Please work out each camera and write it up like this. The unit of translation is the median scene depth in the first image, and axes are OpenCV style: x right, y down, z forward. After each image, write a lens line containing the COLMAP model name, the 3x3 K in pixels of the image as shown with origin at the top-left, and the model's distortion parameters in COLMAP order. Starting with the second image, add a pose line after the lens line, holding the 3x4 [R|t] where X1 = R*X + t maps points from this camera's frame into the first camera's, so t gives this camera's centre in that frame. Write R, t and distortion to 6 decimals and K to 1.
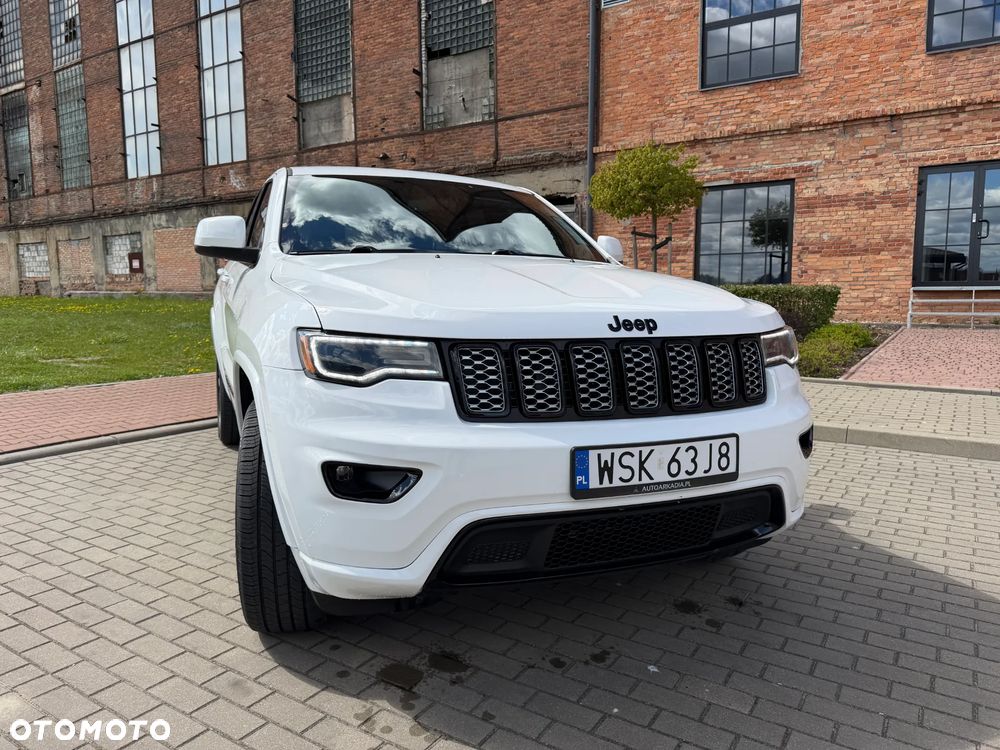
lens RADIAL K [[710.8, 0, 497.0], [0, 710.8, 373.1], [0, 0, 1]] dist [0.010418, -0.015513]
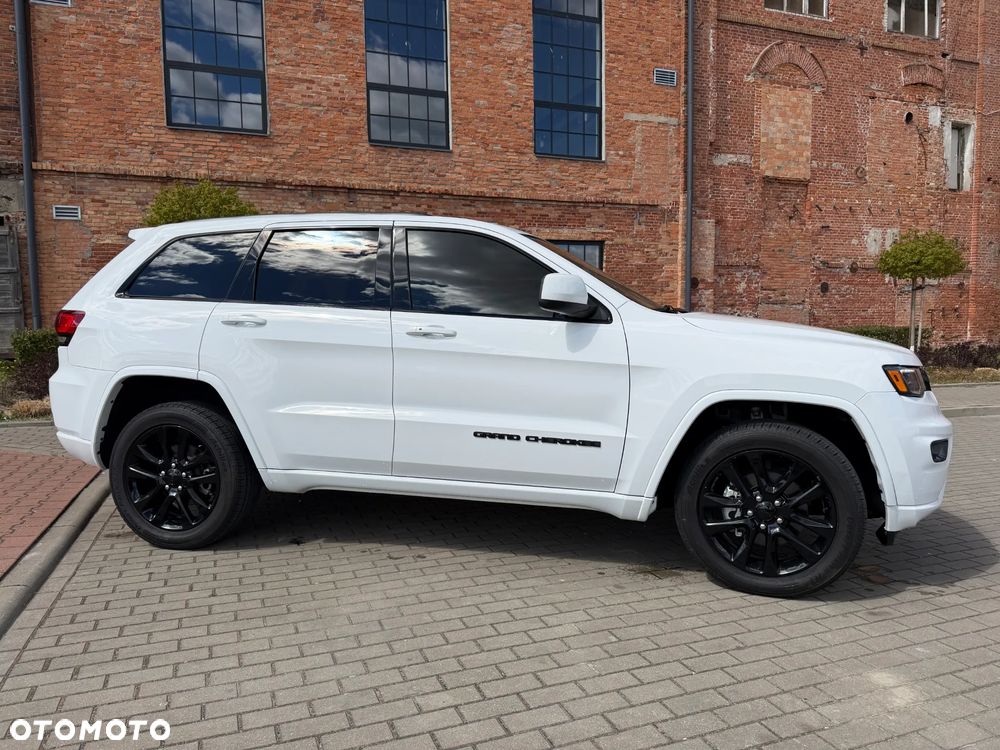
lens RADIAL K [[703.9, 0, 502.2], [0, 703.9, 377.8], [0, 0, 1]] dist [0.066175, -0.090206]
pose [[0.581110, -0.058490, 0.811720, -0.251215], [0.097591, 0.995225, 0.001848, -0.015046], [-0.807953, 0.078142, 0.584043, 0.093674]]
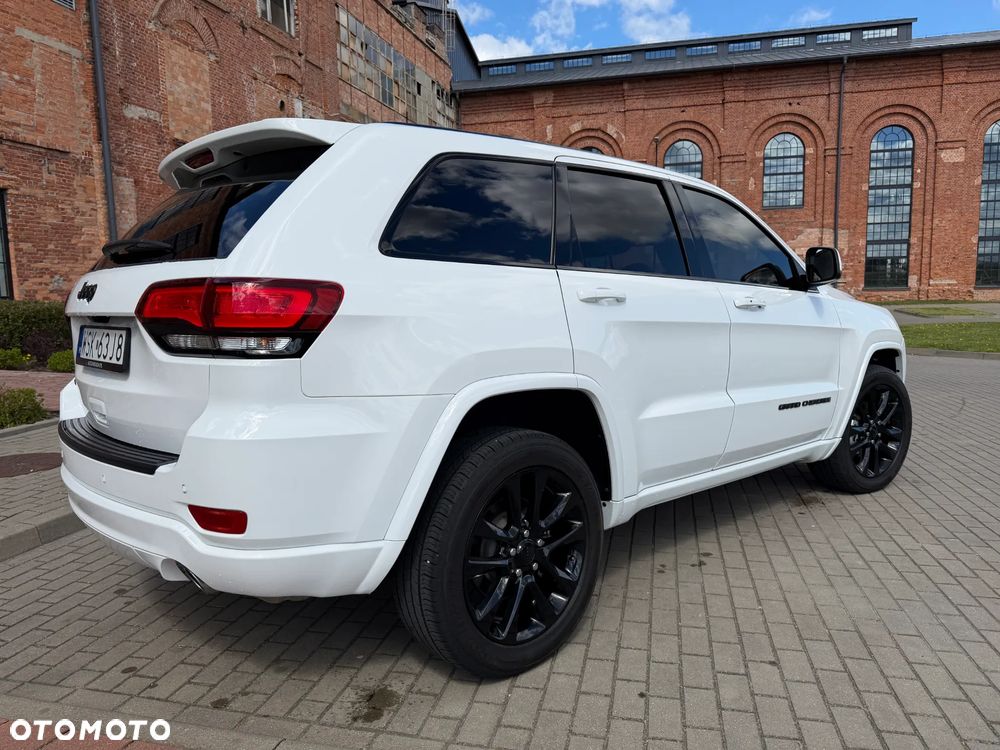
lens RADIAL K [[710.7, 0, 495.6], [0, 710.7, 372.4], [0, 0, 1]] dist [0.010875, -0.015918]
pose [[-0.330717, -0.098703, 0.938554, -0.254658], [0.128551, 0.980534, 0.148415, -0.050890], [-0.934934, 0.169735, -0.311591, 0.367414]]
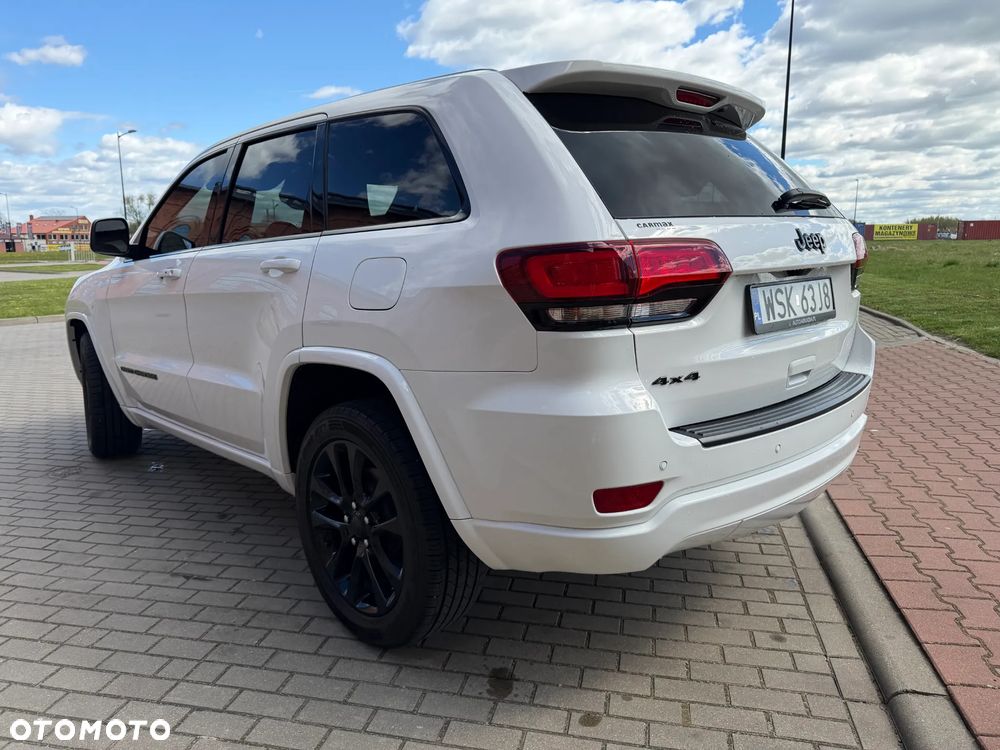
lens RADIAL K [[715.3, 0, 493.8], [0, 715.3, 367.3], [0, 0, 1]] dist [0.006816, -0.011330]
pose [[-0.939705, 0.068699, -0.335014, 0.004049], [-0.028850, 0.960199, 0.277824, -0.068563], [0.340766, 0.270738, -0.900322, 0.499573]]
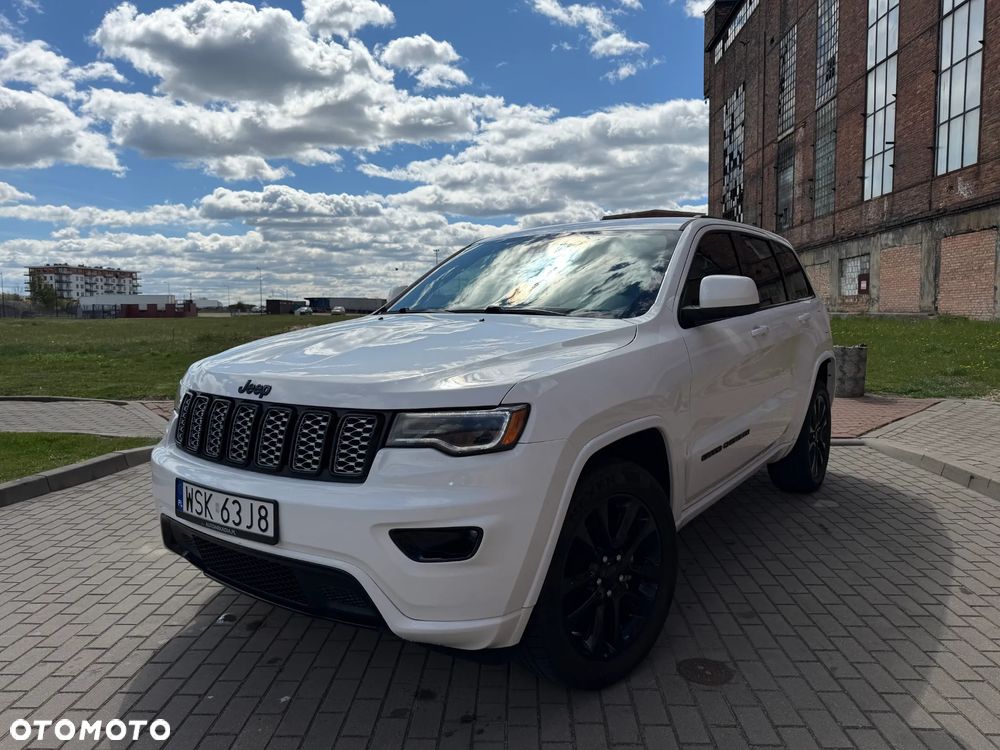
lens RADIAL K [[713.4, 0, 501.7], [0, 713.4, 372.7], [0, 0, 1]] dist [0.011029, -0.014629]
pose [[0.515386, 0.067095, -0.854328, 0.175699], [-0.087601, 0.995833, 0.025361, -0.020083], [0.852469, 0.061770, 0.519116, 0.091763]]
